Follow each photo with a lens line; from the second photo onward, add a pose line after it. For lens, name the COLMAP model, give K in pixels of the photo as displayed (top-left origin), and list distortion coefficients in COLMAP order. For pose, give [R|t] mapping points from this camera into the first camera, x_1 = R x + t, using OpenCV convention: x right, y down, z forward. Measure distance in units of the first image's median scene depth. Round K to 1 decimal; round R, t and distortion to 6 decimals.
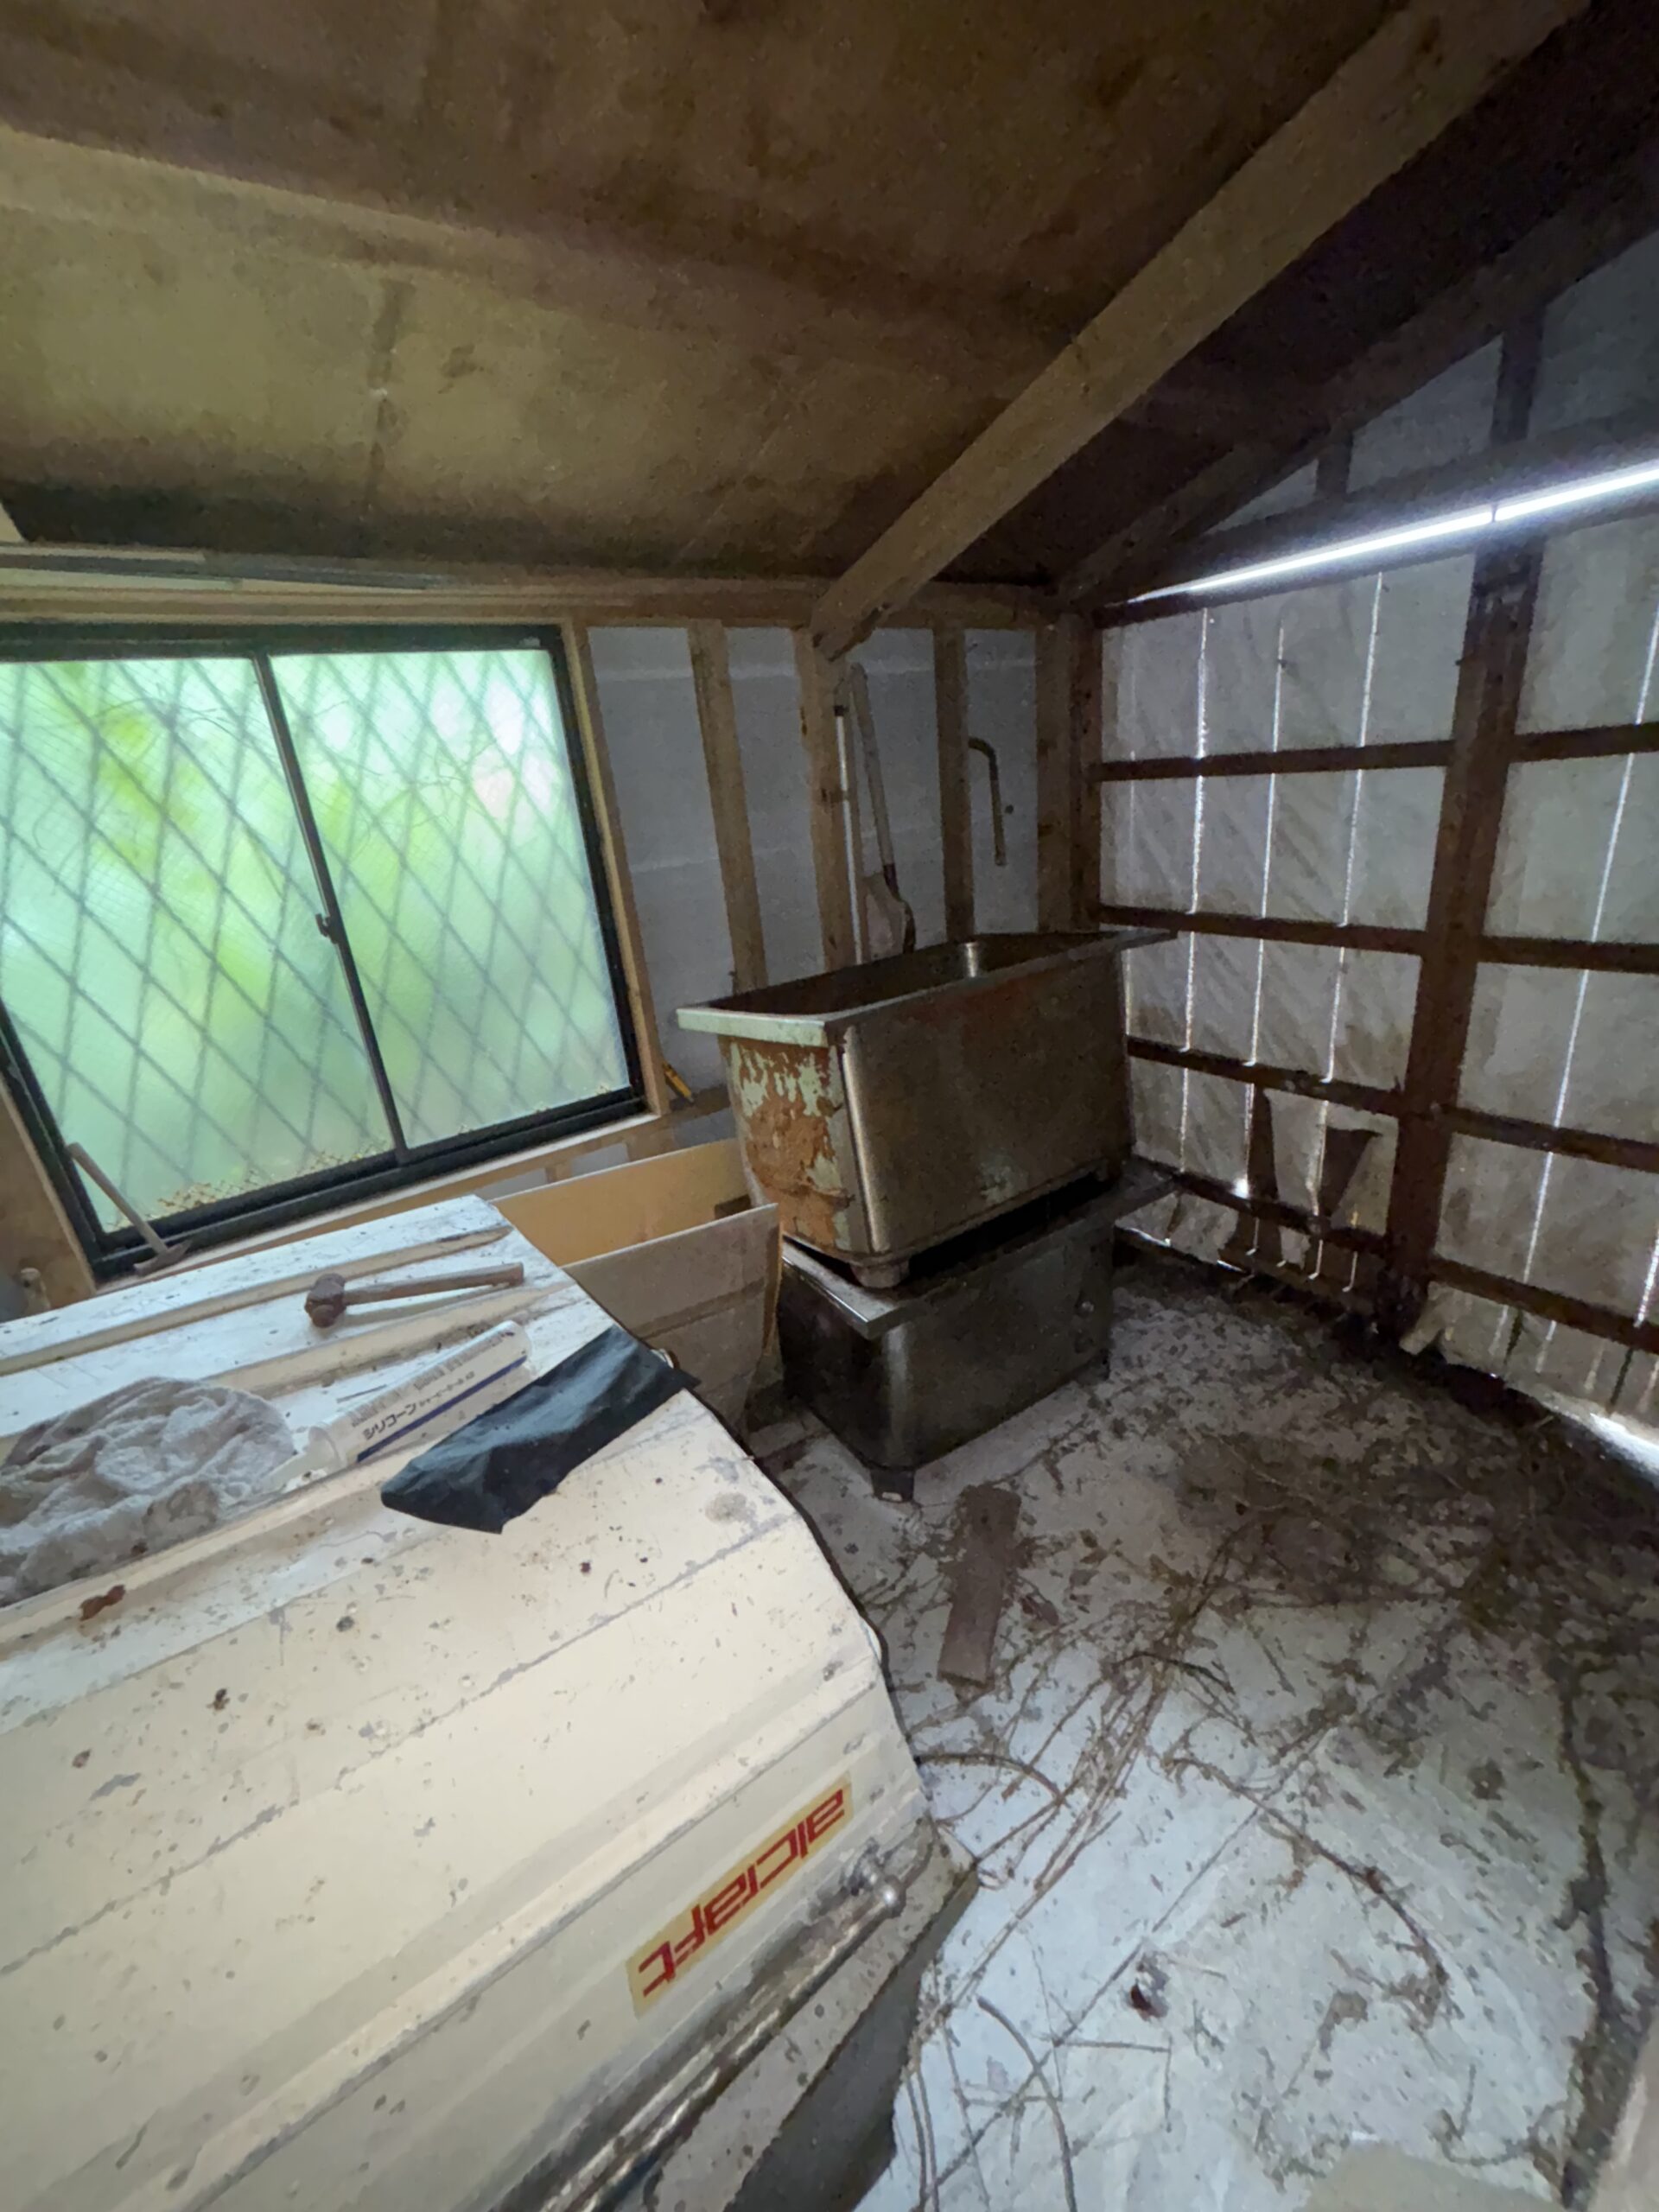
lens RADIAL K [[891.2, 0, 833.2], [0, 891.2, 1103.8], [0, 0, 1]] dist [0.002838, -0.000138]
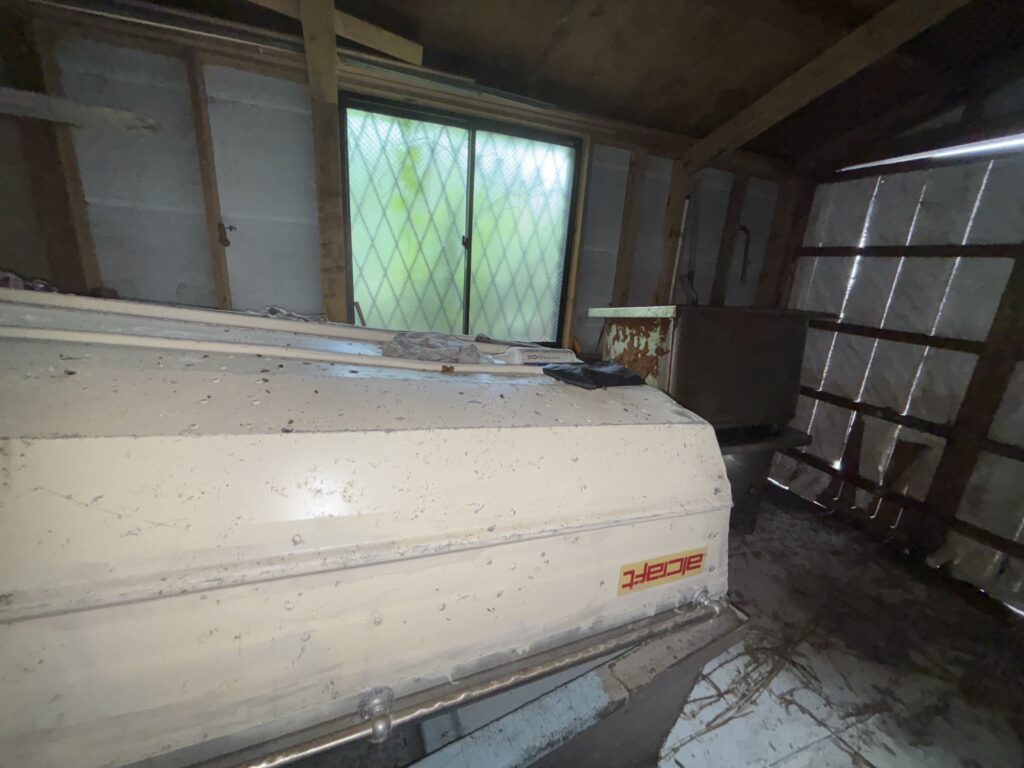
lens RADIAL K [[412.6, 0, 509.0], [0, 412.6, 387.3], [0, 0, 1]] dist [0.002838, -0.000138]
pose [[0.956113, 0.221062, -0.192303, -0.135880], [-0.235899, 0.970061, -0.057732, 0.215405], [0.173783, 0.100562, 0.979636, -0.046508]]
